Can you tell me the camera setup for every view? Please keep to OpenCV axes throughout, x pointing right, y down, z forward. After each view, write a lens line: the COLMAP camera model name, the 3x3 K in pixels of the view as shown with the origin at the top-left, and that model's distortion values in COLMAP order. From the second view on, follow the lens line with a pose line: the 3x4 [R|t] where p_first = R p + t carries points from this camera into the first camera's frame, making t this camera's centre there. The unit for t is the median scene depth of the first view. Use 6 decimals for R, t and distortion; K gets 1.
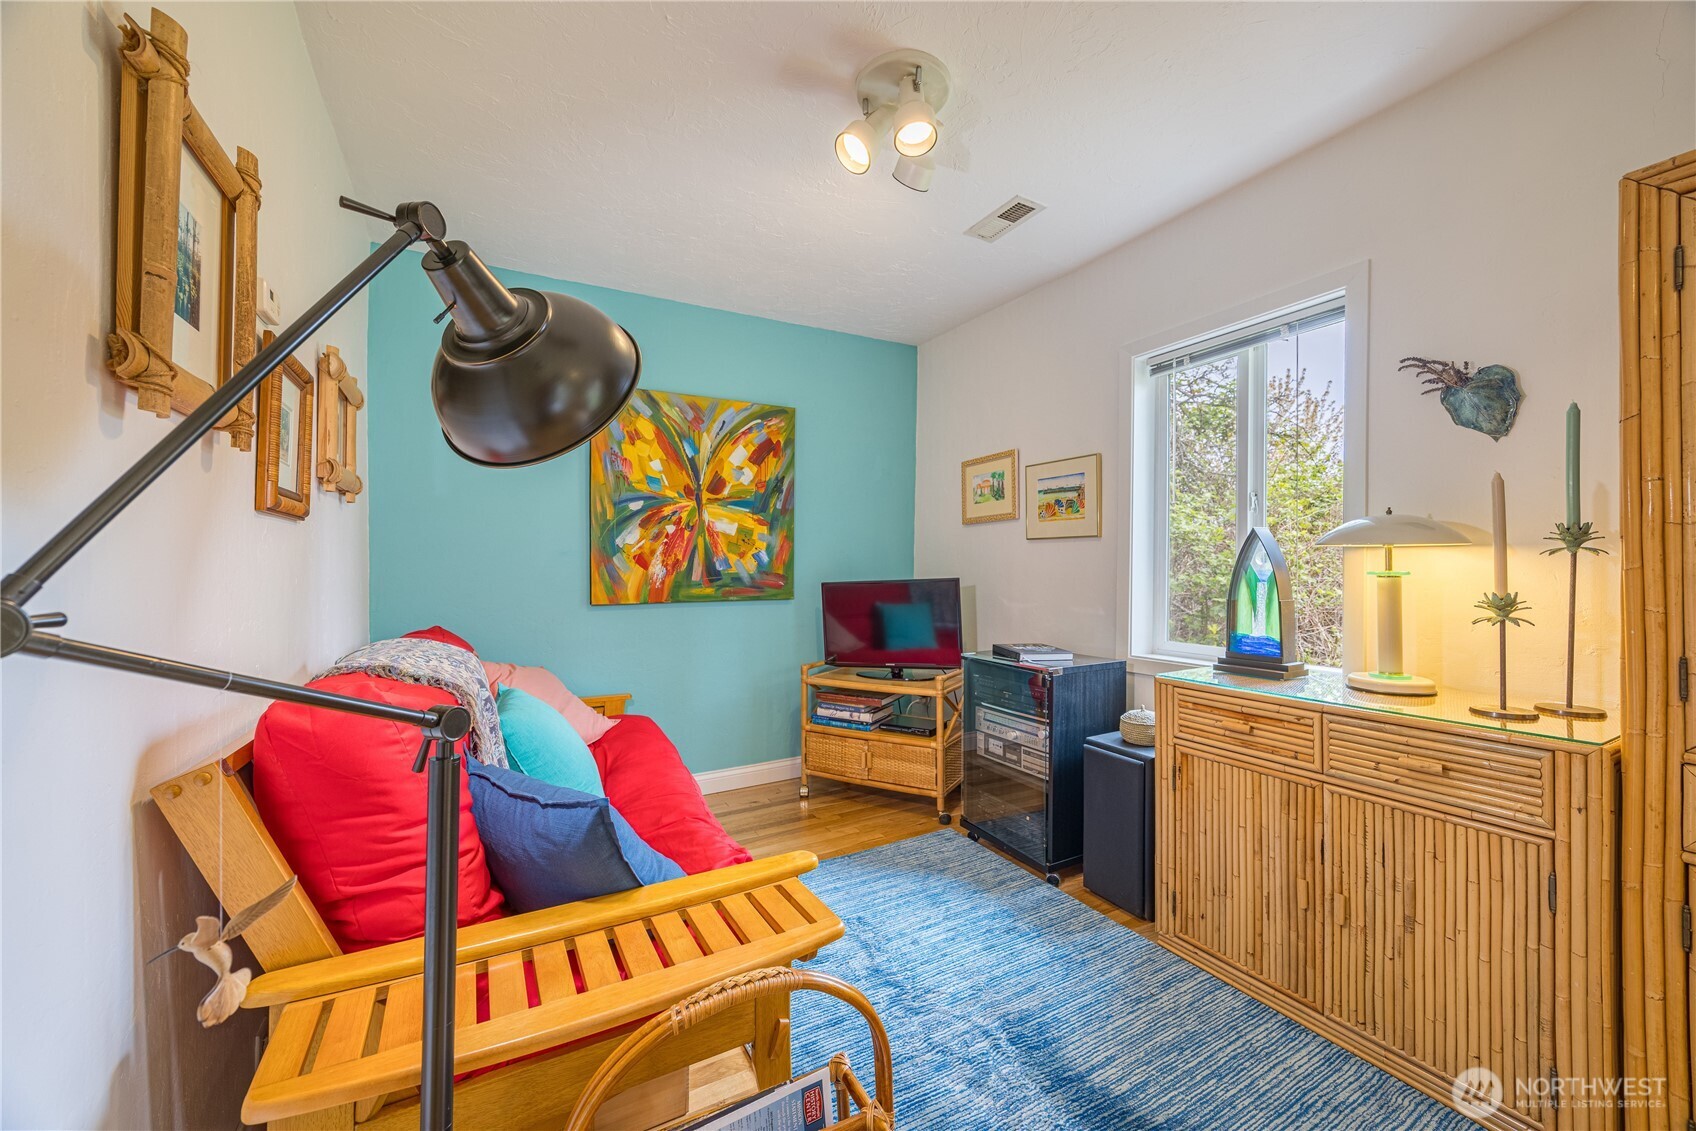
lens RADIAL K [[647.5, 0, 844.4], [0, 647.5, 565.4], [0, 0, 1]] dist [0.003314, -0.000878]
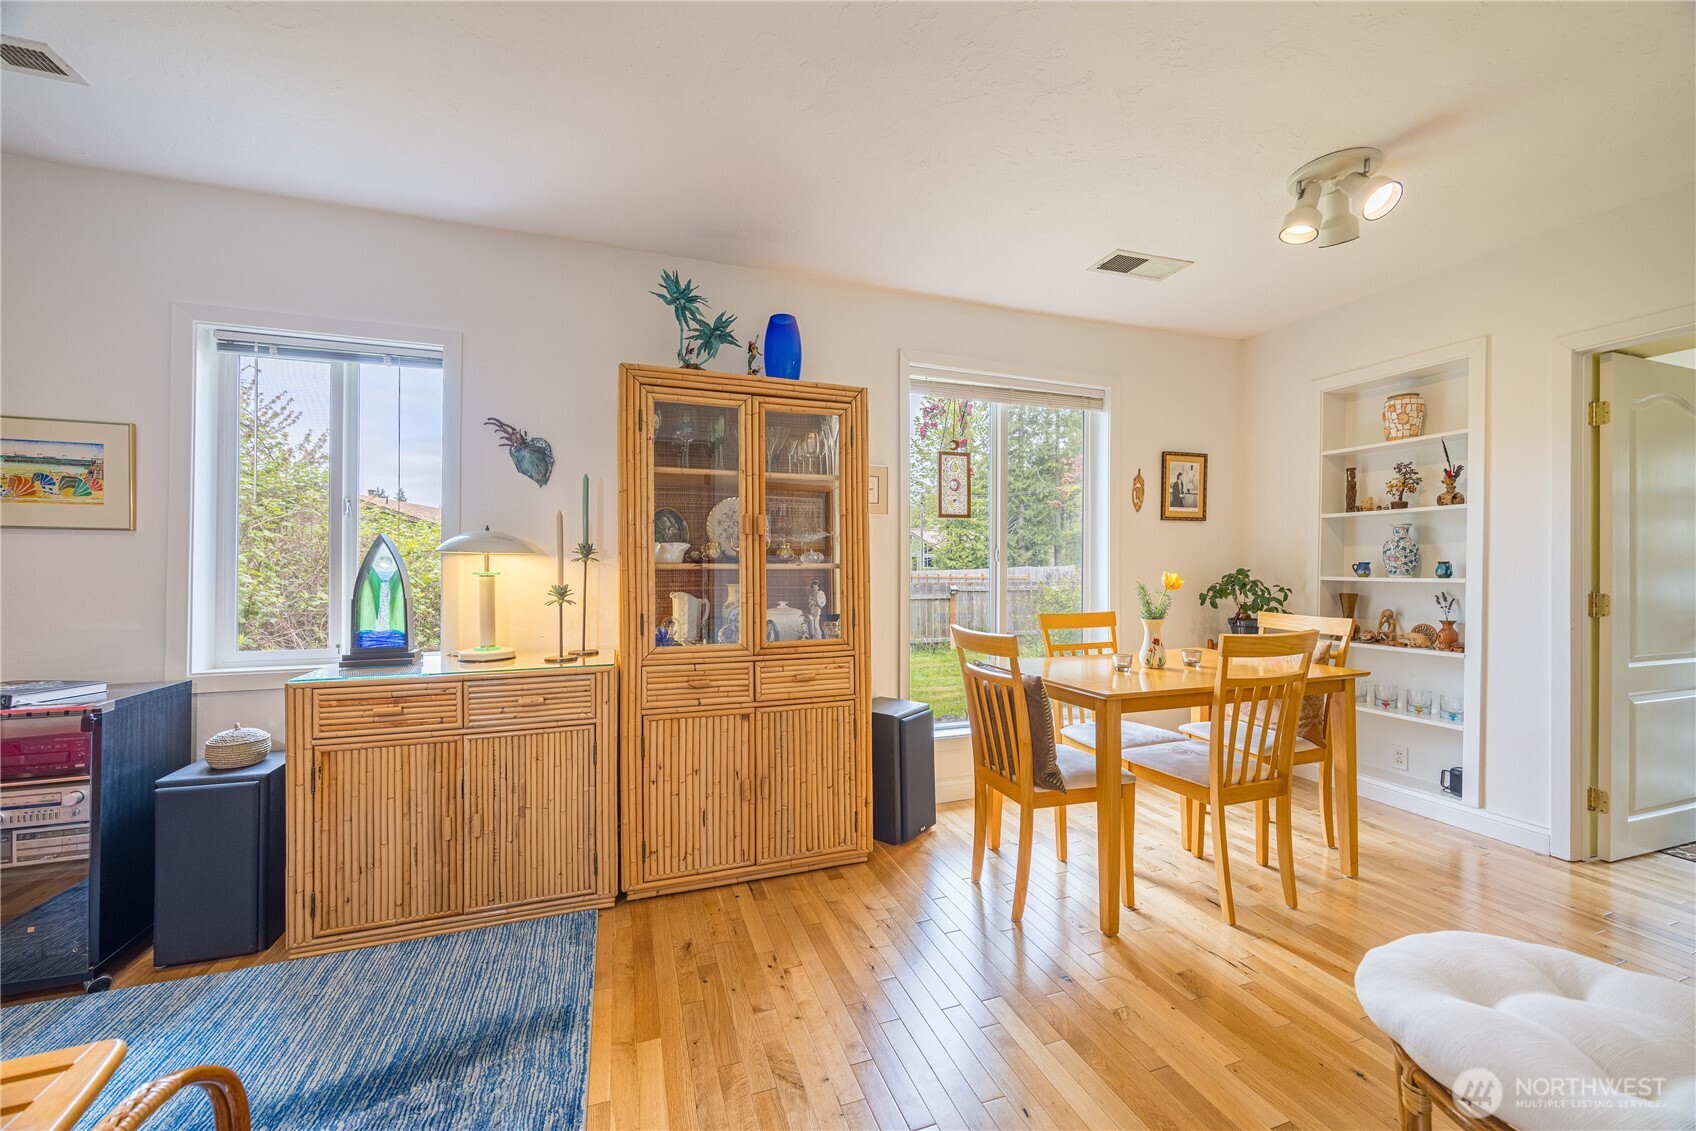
lens RADIAL K [[647.5, 0, 854.2], [0, 647.5, 568.4], [0, 0, 1]] dist [0.003314, -0.000878]
pose [[0.154445, 0.002391, 0.987999, -0.371851], [-0.001612, 0.999996, -0.002169, 0.002933], [-0.988000, -0.001258, 0.154448, 0.024695]]
